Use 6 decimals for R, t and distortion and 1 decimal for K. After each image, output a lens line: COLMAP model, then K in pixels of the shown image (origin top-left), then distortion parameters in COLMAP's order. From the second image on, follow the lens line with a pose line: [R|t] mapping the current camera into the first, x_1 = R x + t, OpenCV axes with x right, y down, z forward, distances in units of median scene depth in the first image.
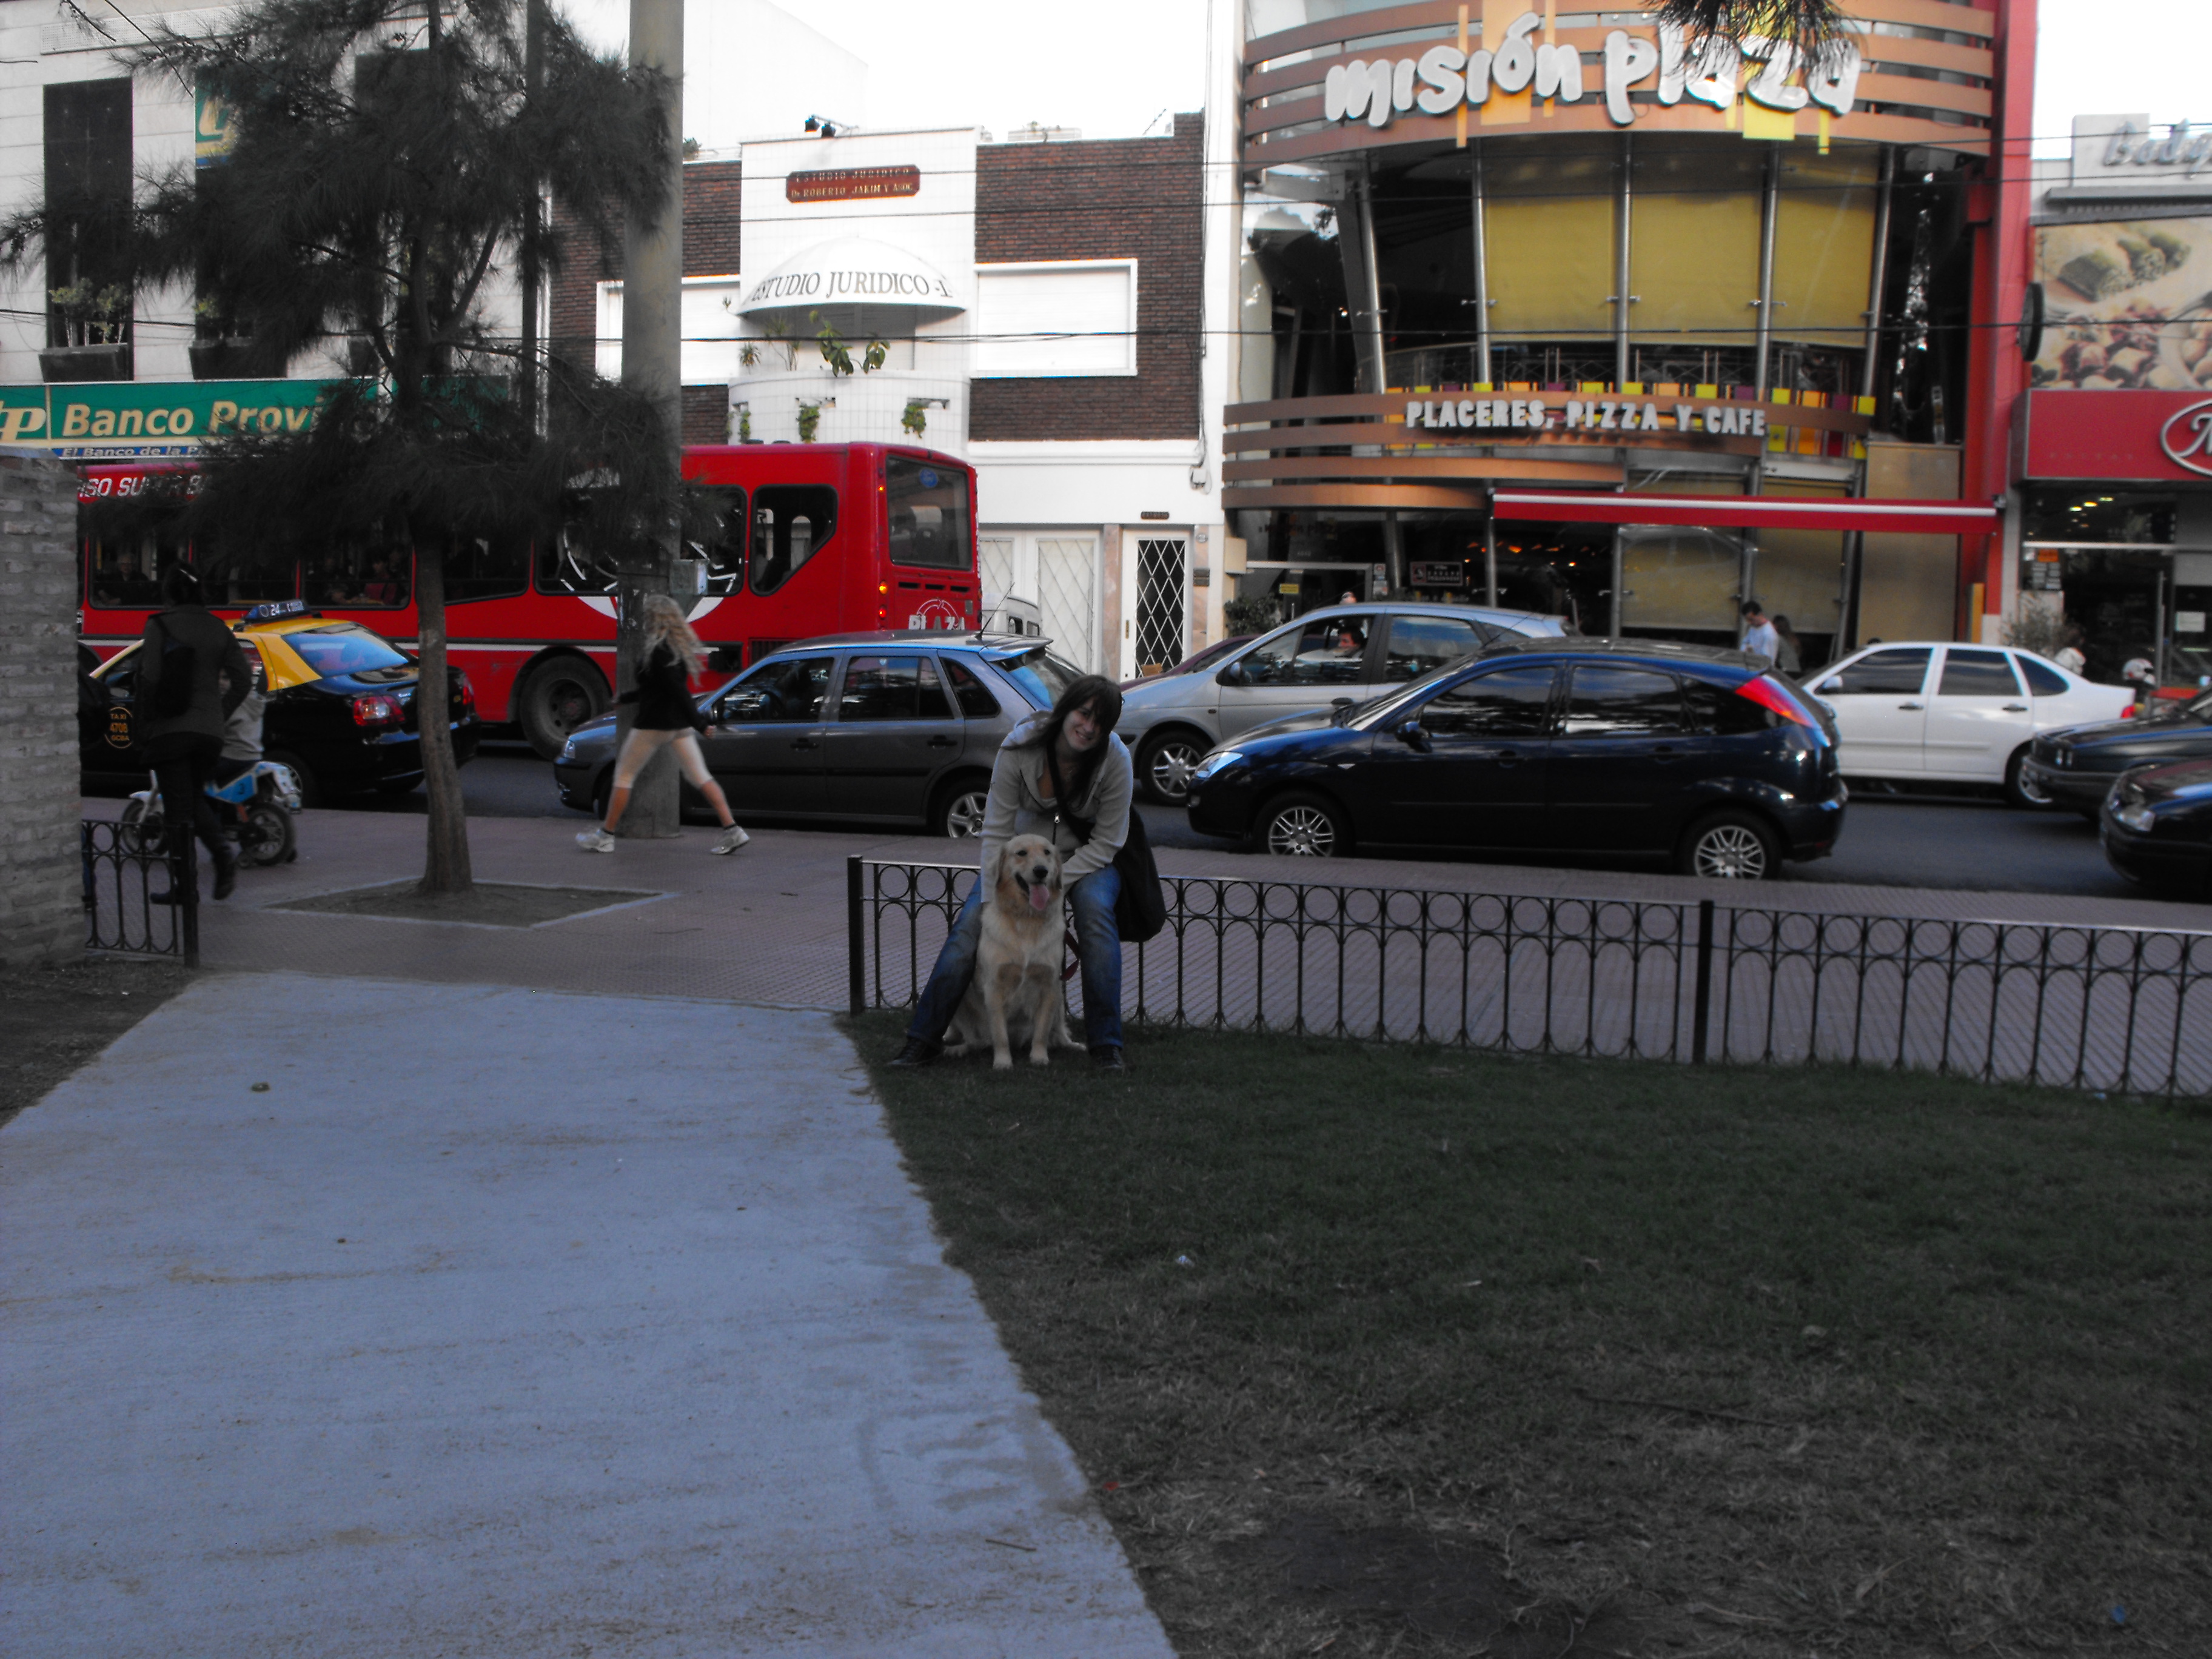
lens RADIAL K [[2398.6, 0, 1106.8], [0, 2398.6, 835.9], [0, 0, 1]] dist [-0.155005, 0.000000]
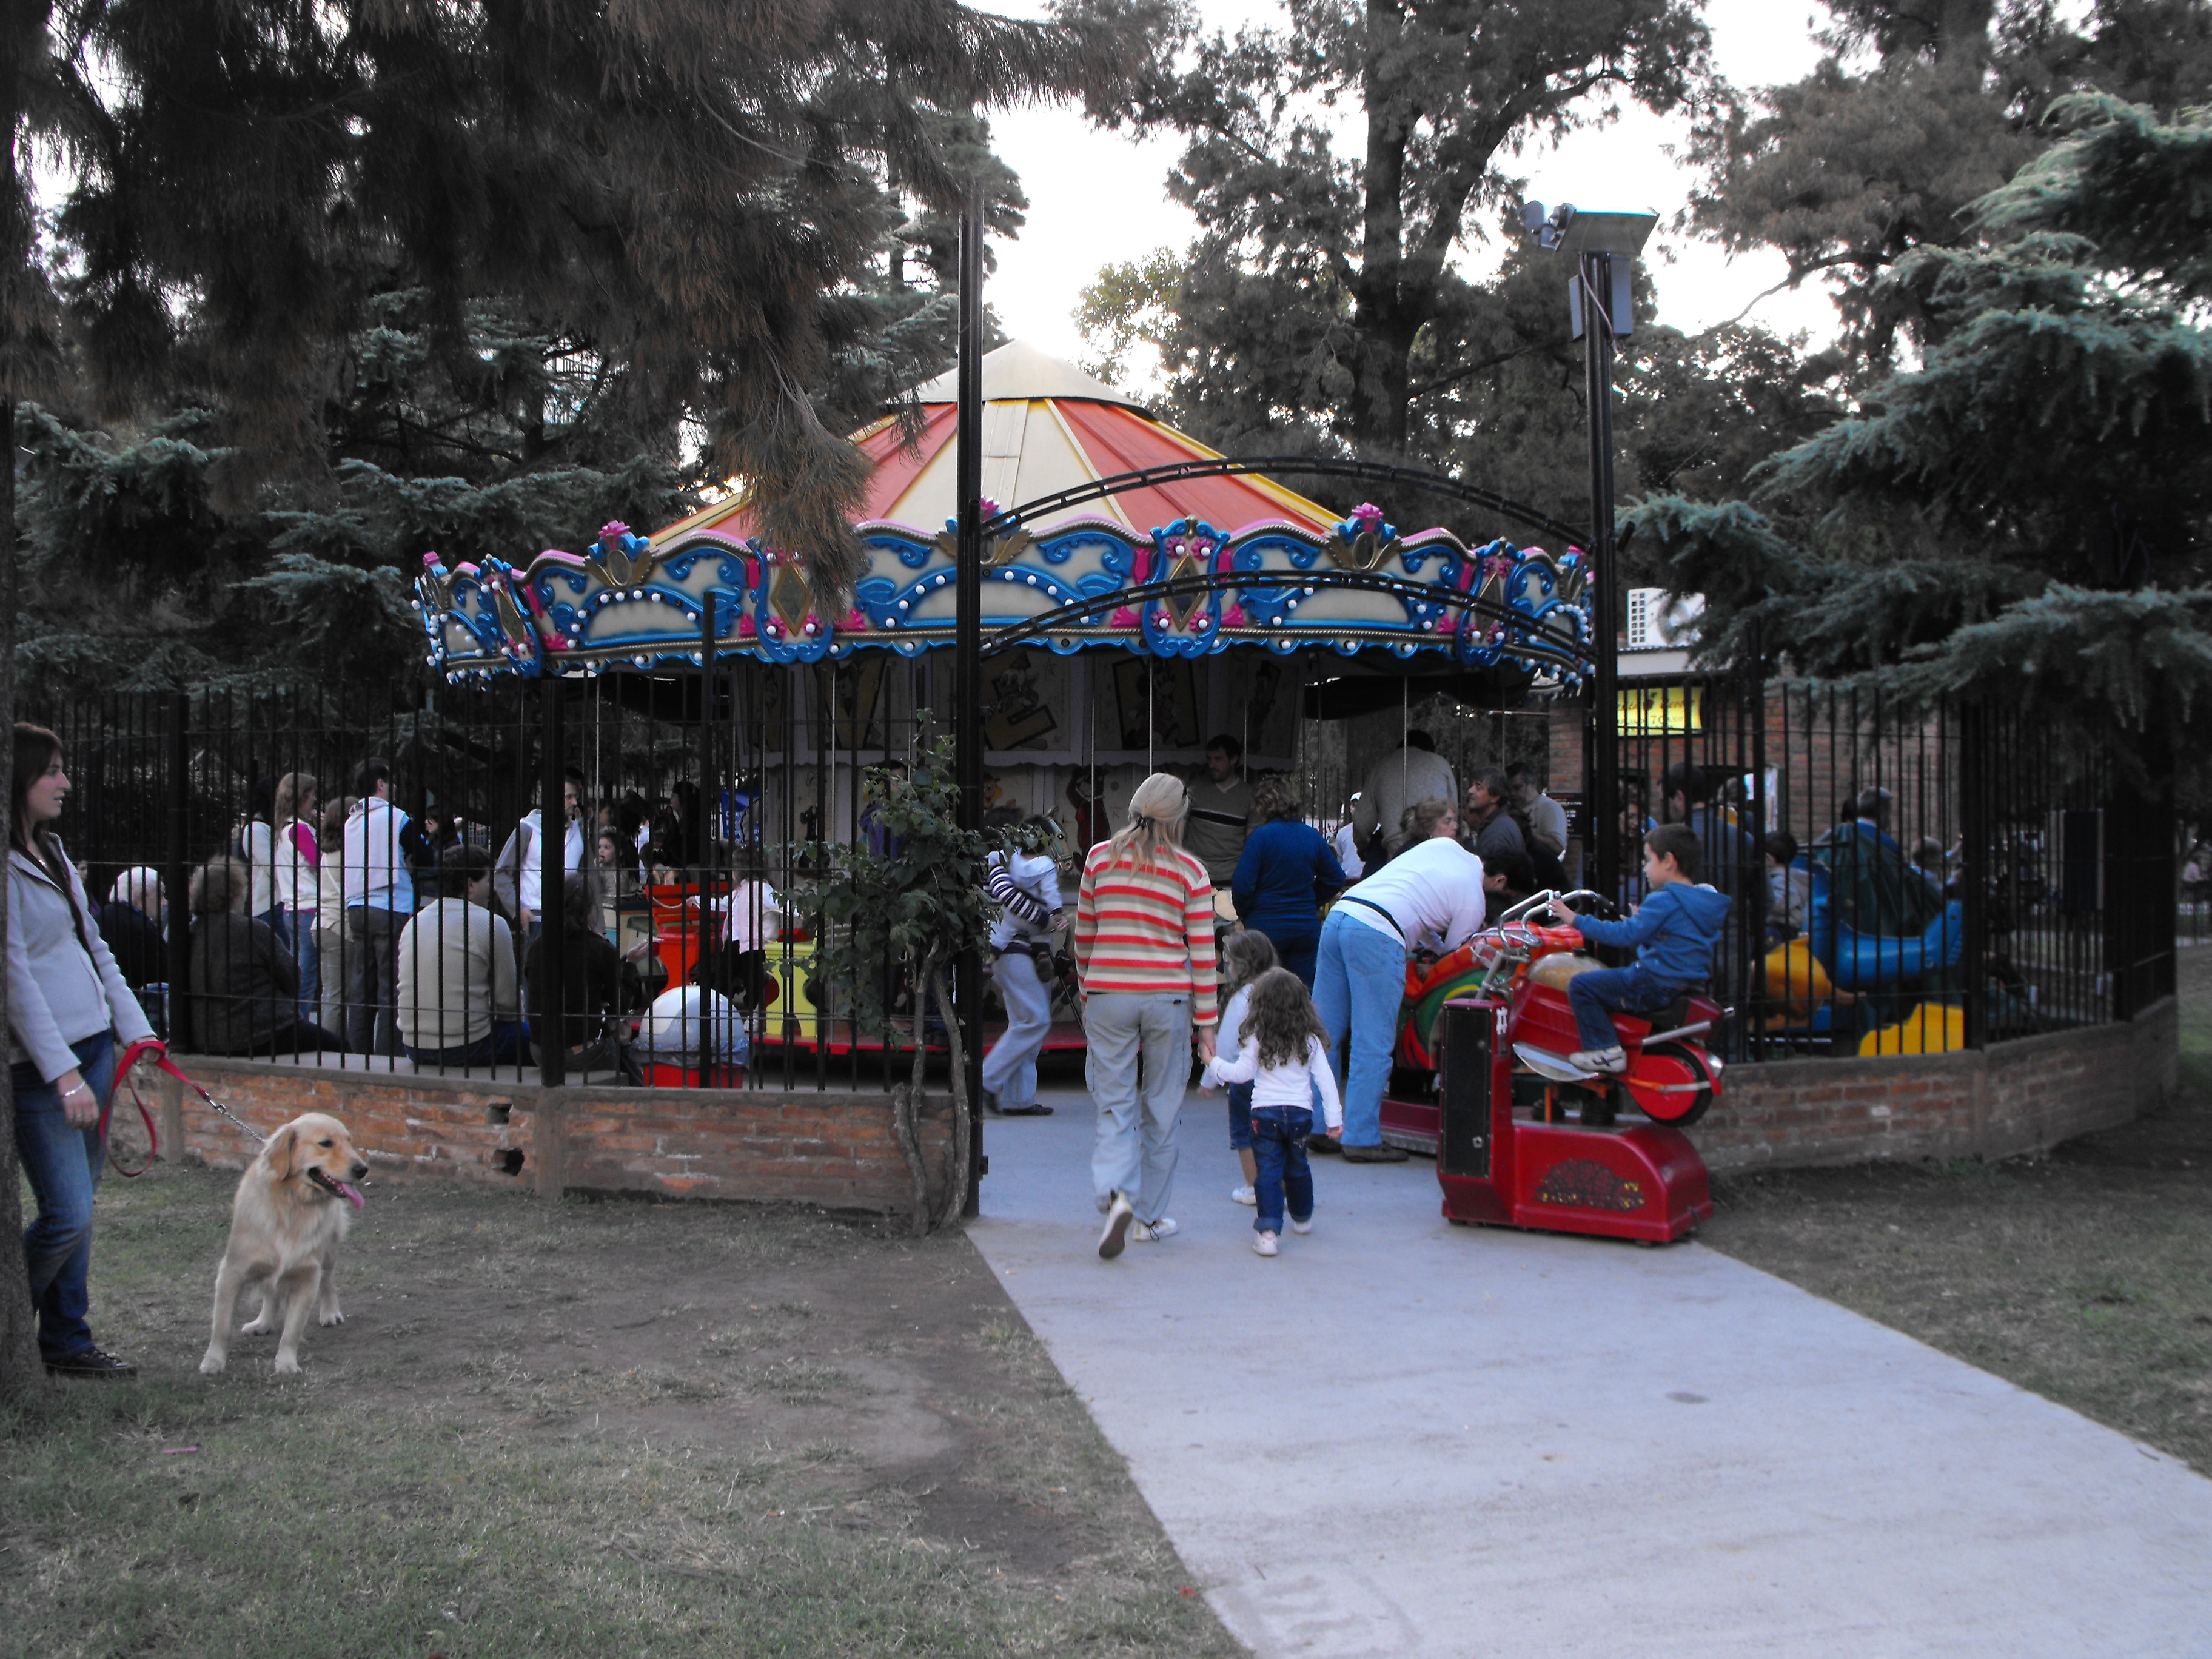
lens RADIAL K [[2398.6, 0, 1103.9], [0, 2398.6, 836.4], [0, 0, 1]] dist [-0.155005, 0.000000]
pose [[-0.999430, -0.014846, 0.030329, 0.013453], [-0.011888, 0.995358, 0.095502, -0.233148], [-0.031606, 0.095087, -0.994967, 2.208766]]
